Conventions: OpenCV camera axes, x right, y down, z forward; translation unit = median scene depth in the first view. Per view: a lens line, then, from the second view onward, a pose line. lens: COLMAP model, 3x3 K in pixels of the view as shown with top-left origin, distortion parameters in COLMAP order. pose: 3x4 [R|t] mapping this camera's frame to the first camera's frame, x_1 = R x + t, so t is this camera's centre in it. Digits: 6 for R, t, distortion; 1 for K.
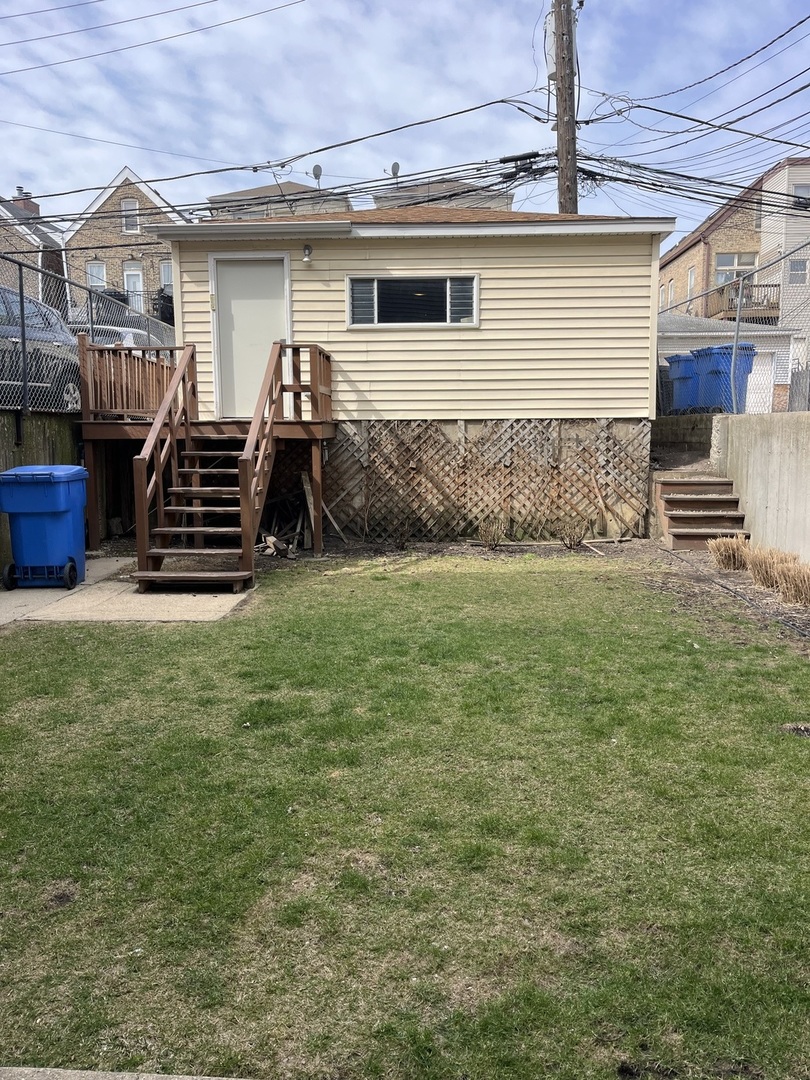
lens RADIAL K [[793.6, 0, 433.5], [0, 793.6, 538.4], [0, 0, 1]] dist [0.060437, -0.082510]
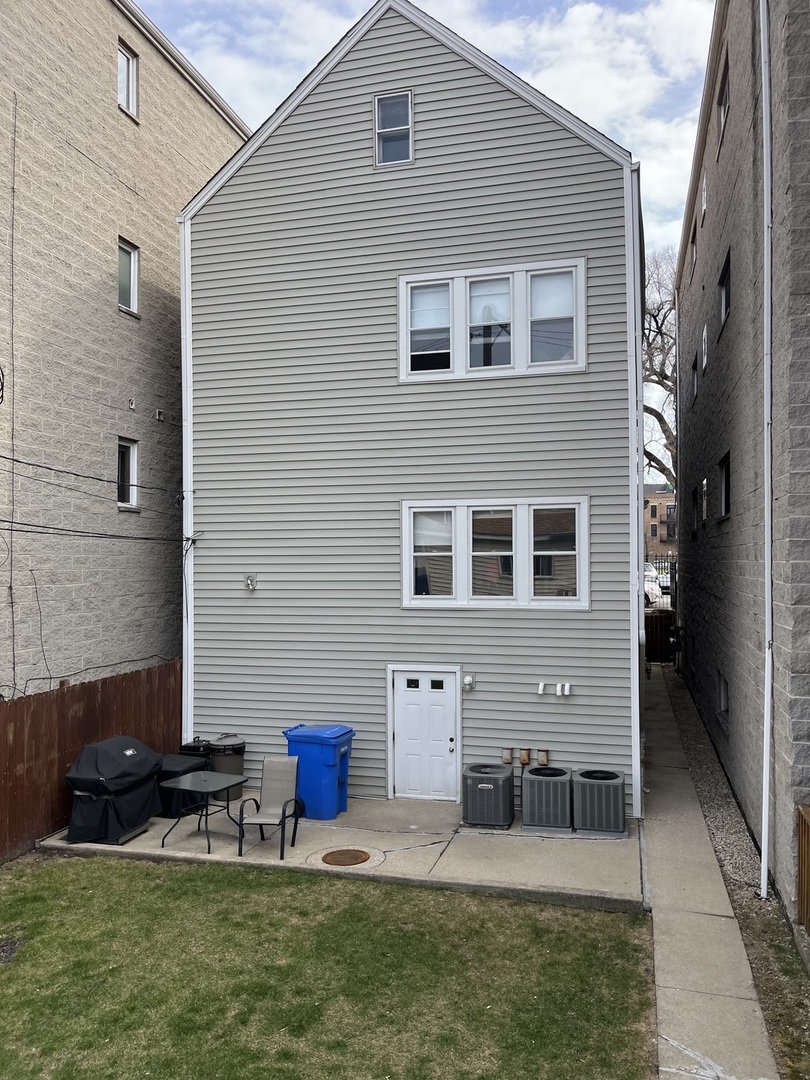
lens RADIAL K [[793.6, 0, 428.2], [0, 793.6, 545.5], [0, 0, 1]] dist [0.060771, -0.088882]
pose [[-0.971904, 0.015919, 0.234841, -0.934987], [0.042072, 0.993392, 0.106777, -0.877829], [-0.231589, 0.113657, -0.966151, 2.699945]]
